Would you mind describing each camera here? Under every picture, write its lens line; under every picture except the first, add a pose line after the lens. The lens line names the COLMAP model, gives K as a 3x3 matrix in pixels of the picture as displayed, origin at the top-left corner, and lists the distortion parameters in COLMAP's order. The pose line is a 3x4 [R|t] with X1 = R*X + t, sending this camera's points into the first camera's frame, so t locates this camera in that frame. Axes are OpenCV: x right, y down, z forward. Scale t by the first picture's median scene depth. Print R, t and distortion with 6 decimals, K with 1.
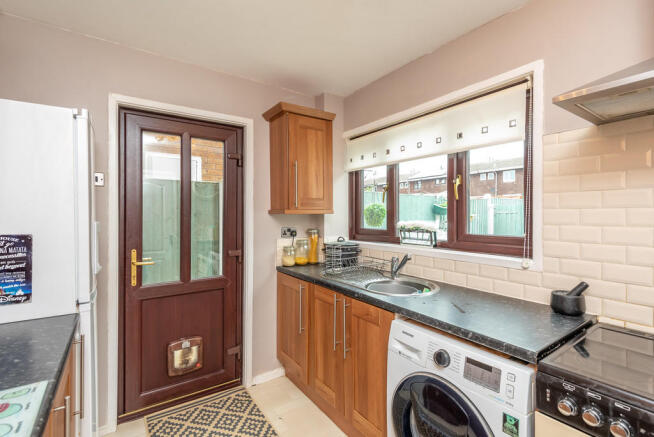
lens RADIAL K [[286.6, 0, 336.5], [0, 286.6, 215.2], [0, 0, 1]] dist [0.037861, -0.021165]
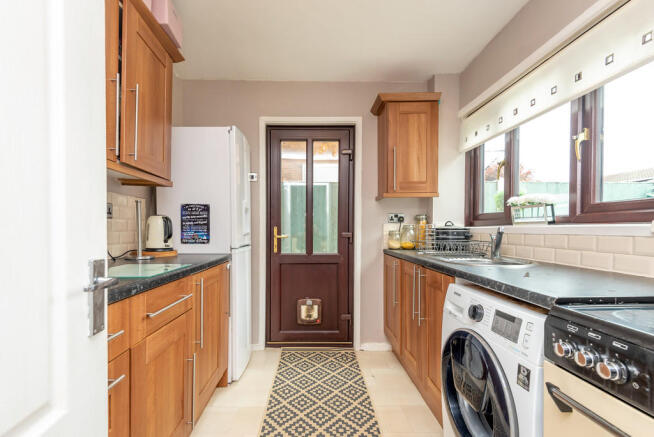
lens RADIAL K [[293.0, 0, 330.9], [0, 293.0, 227.1], [0, 0, 1]] dist [0.038449, -0.017683]
pose [[0.842314, -0.007393, -0.538936, 0.258221], [0.009018, 0.999959, 0.000378, 0.110675], [0.538912, -0.005179, 0.842346, -0.038564]]
